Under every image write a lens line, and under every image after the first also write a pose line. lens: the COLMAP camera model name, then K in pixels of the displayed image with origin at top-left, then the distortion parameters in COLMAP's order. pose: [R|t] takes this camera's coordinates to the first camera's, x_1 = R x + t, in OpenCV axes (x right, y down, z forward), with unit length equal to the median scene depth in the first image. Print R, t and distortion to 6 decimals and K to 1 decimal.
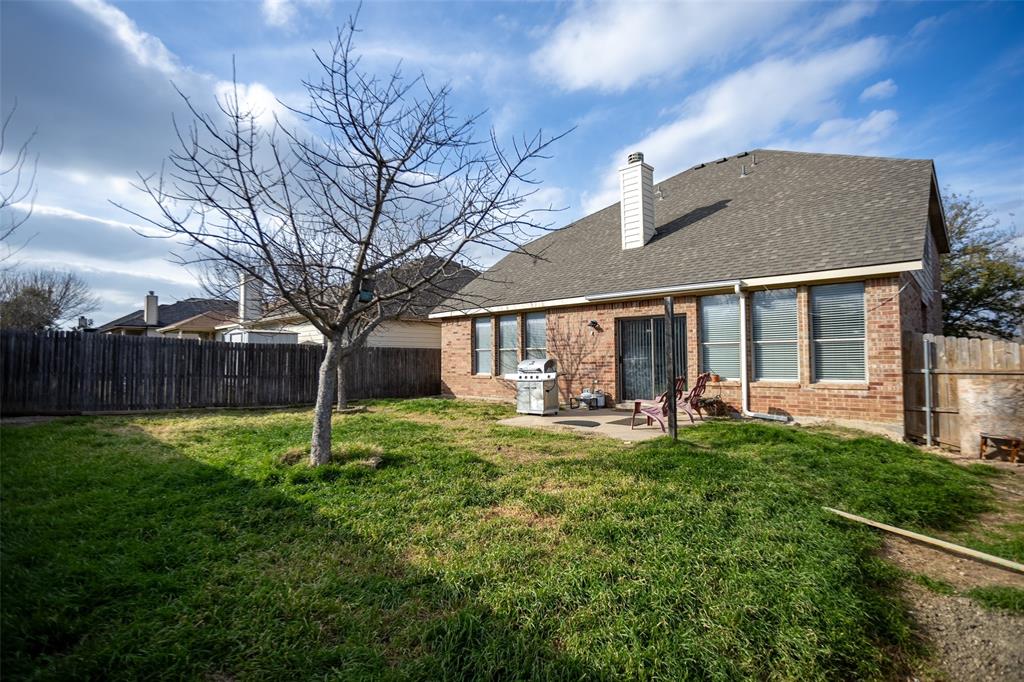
lens RADIAL K [[508.4, 0, 512.0], [0, 508.4, 341.0], [0, 0, 1]] dist [-0.039068, 0.025909]
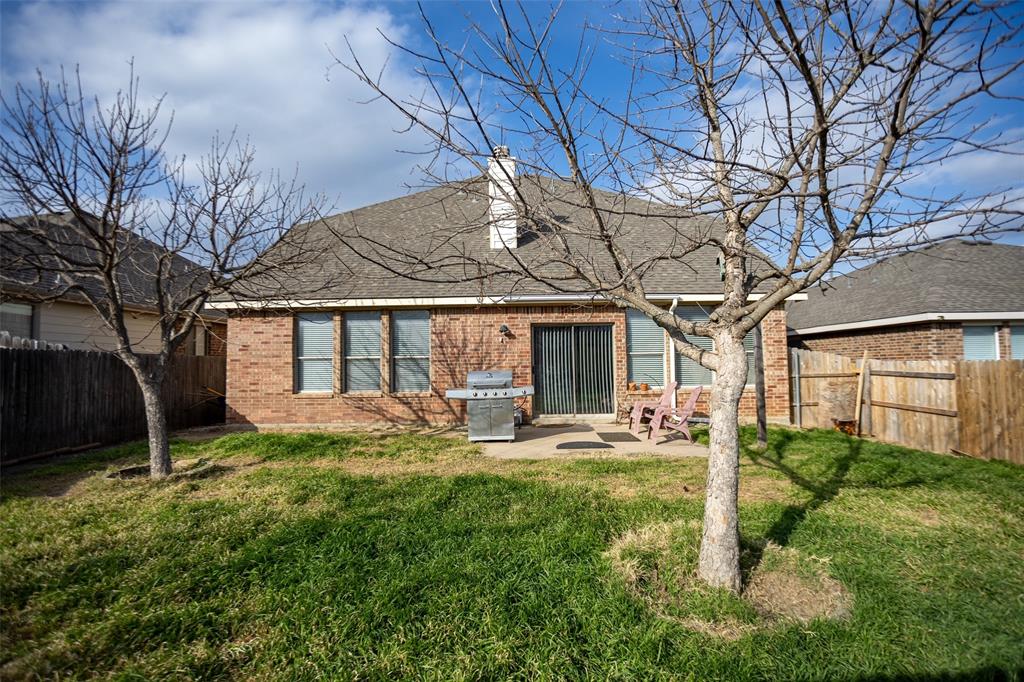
lens RADIAL K [[503.6, 0, 512.0], [0, 503.6, 341.0], [0, 0, 1]] dist [-0.055320, 0.022243]
pose [[0.734102, 0.028186, 0.678454, -0.415733], [-0.014863, 0.999566, -0.025444, 0.008205], [-0.678877, 0.008595, 0.734202, 0.363483]]
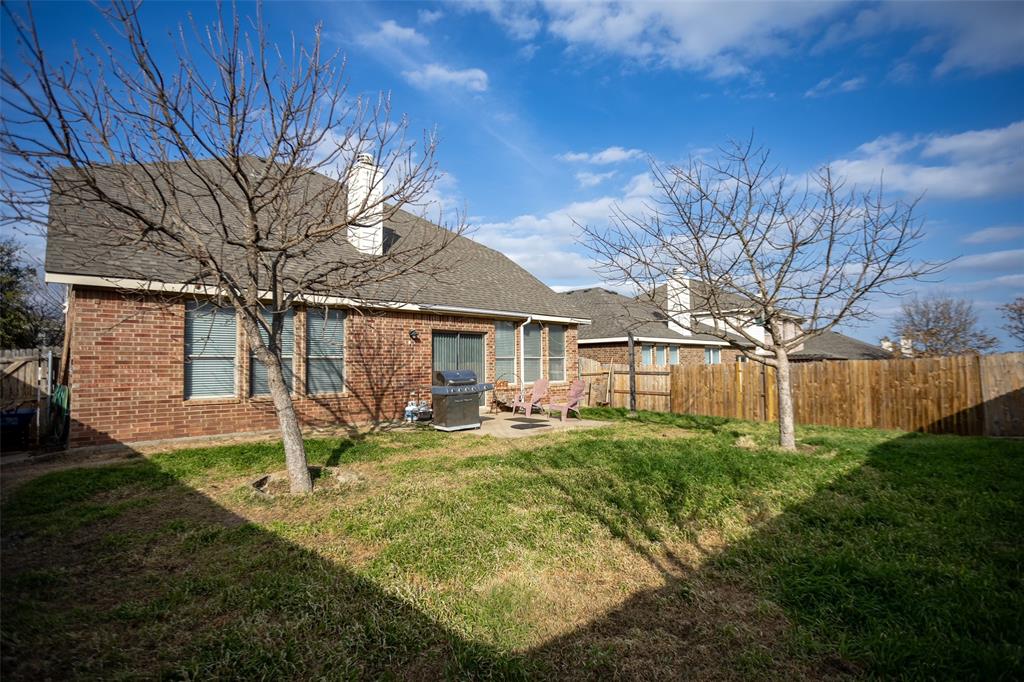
lens RADIAL K [[508.4, 0, 512.0], [0, 508.4, 341.0], [0, 0, 1]] dist [-0.039068, 0.025909]
pose [[0.042629, 0.052196, 0.997727, -0.792204], [-0.026364, 0.998345, -0.051102, 0.025103], [-0.998743, -0.024126, 0.043934, 0.778880]]
